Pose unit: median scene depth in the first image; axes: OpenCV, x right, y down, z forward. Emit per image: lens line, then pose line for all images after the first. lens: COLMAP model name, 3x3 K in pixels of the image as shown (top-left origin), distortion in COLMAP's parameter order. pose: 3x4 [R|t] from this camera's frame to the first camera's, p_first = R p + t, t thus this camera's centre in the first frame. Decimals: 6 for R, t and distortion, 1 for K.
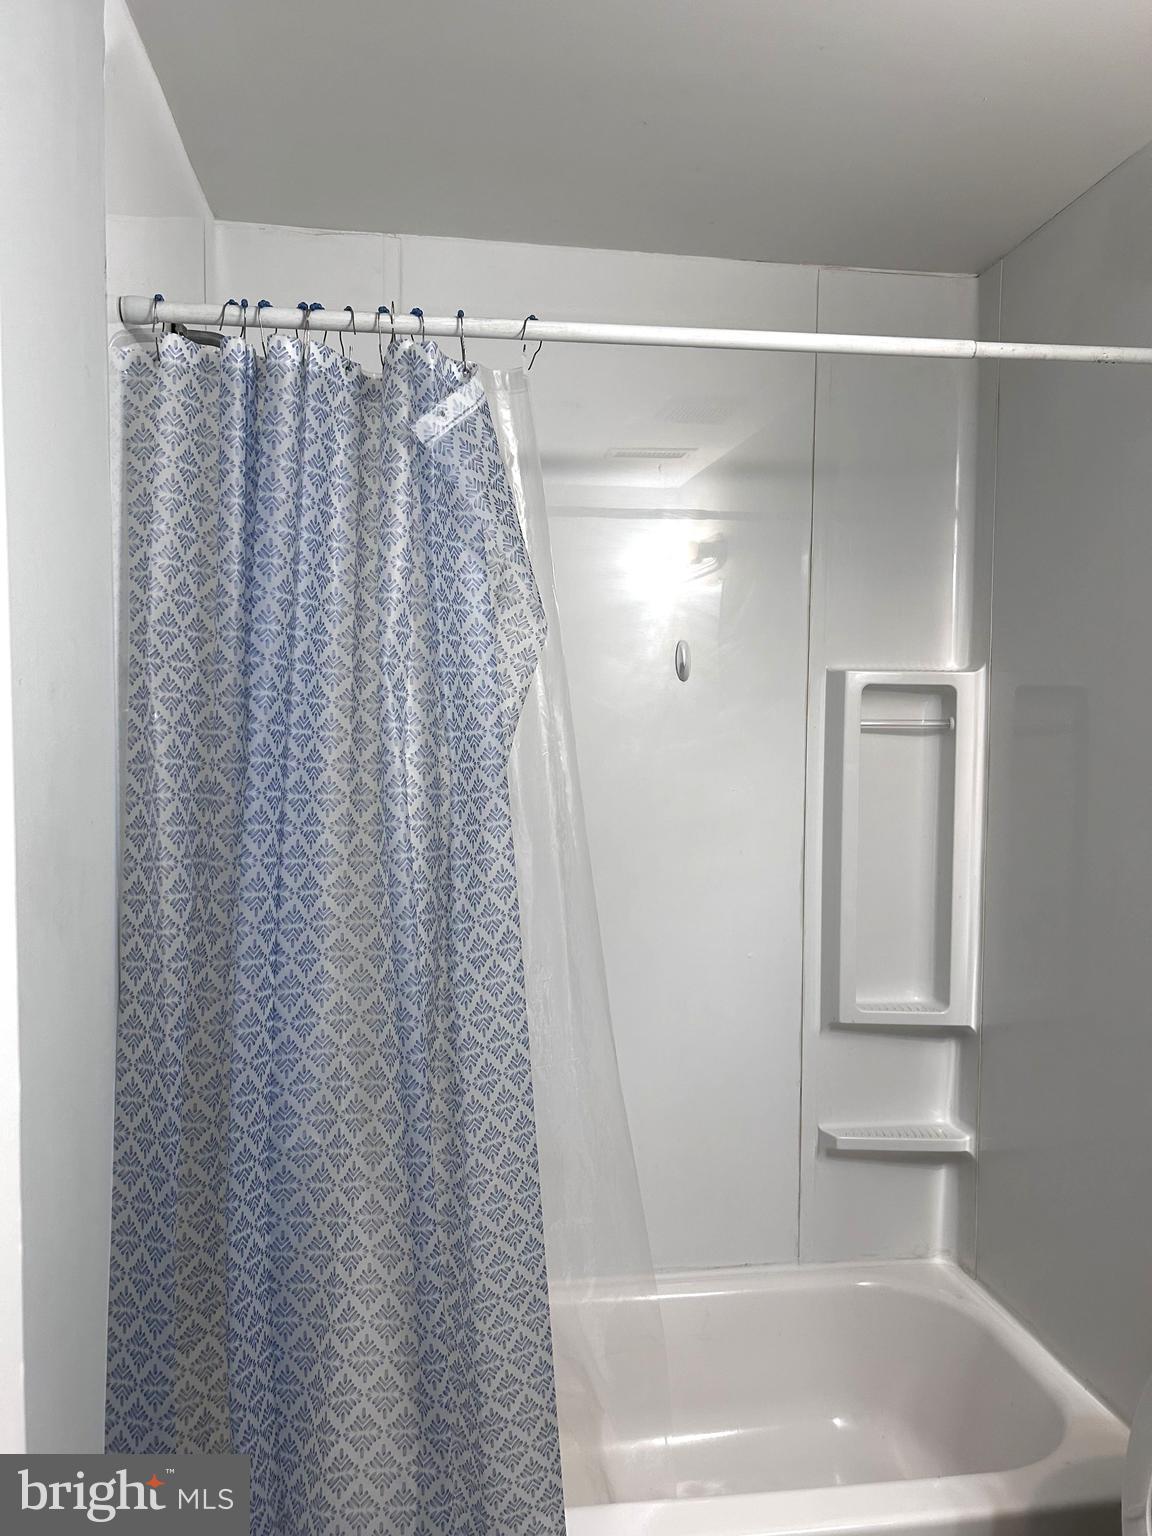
lens RADIAL K [[1163.3, 0, 580.9], [0, 1163.3, 769.4], [0, 0, 1]] dist [0.065960, -0.086161]
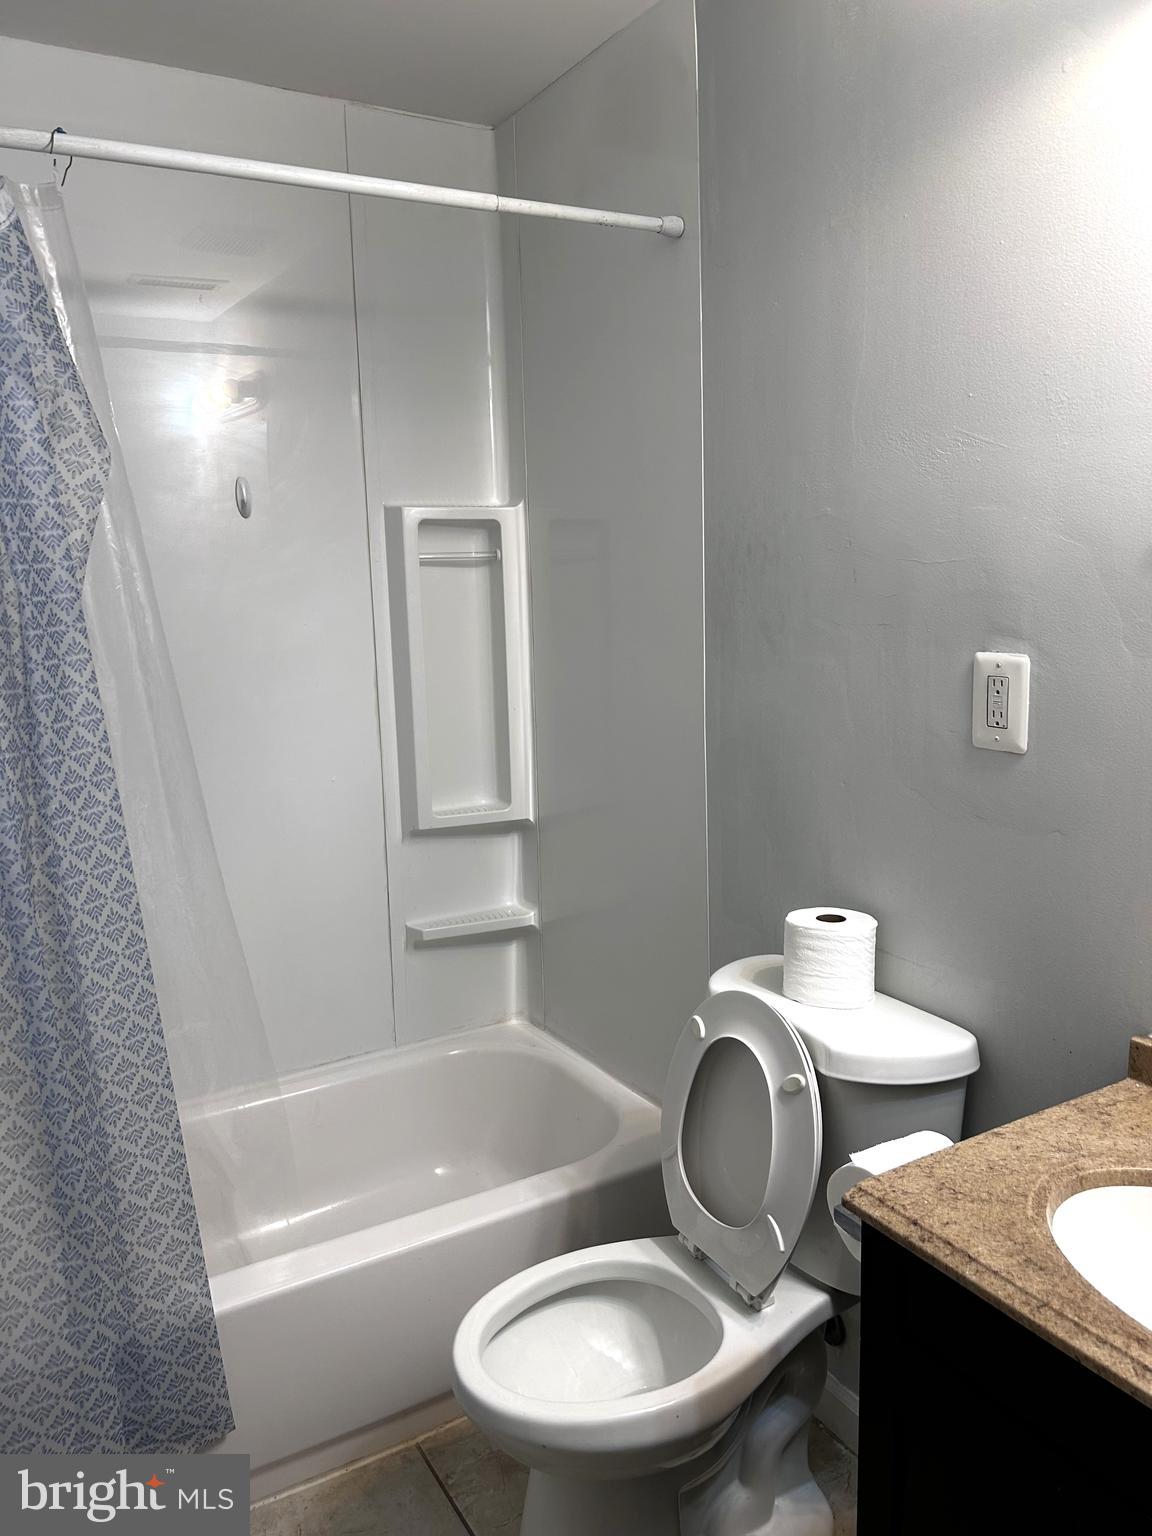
lens RADIAL K [[1163.3, 0, 580.9], [0, 1163.3, 769.4], [0, 0, 1]] dist [0.065960, -0.086161]
pose [[0.928410, -0.096736, 0.358745, -0.040813], [0.052207, 0.989898, 0.131817, 0.031082], [-0.367872, -0.103651, 0.924081, -0.110006]]
